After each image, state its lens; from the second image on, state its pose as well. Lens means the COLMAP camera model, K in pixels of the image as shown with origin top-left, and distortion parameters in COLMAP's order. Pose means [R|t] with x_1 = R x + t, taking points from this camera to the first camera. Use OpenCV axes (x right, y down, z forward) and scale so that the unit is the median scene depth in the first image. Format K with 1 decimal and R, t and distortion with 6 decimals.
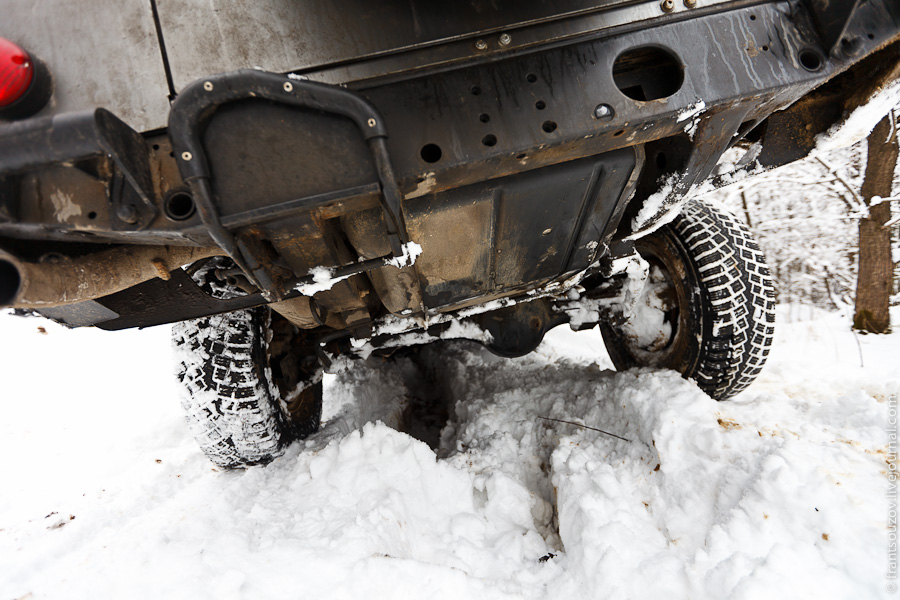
lens RADIAL K [[412.2, 0, 445.9], [0, 412.2, 302.6], [0, 0, 1]] dist [0.001044, -0.001282]
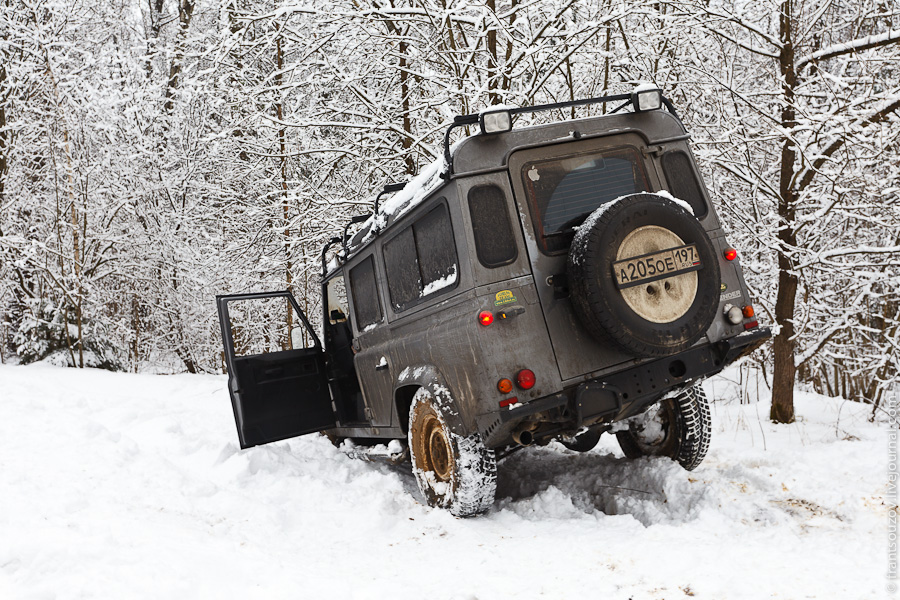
lens RADIAL K [[823.4, 0, 450.8], [0, 823.4, 302.3], [0, 0, 1]] dist [-0.013821, 0.000000]
pose [[0.941846, 0.033347, 0.334387, -1.841862], [-0.022102, 0.999057, -0.037379, -0.420103], [-0.335318, 0.027815, 0.941694, -2.473363]]
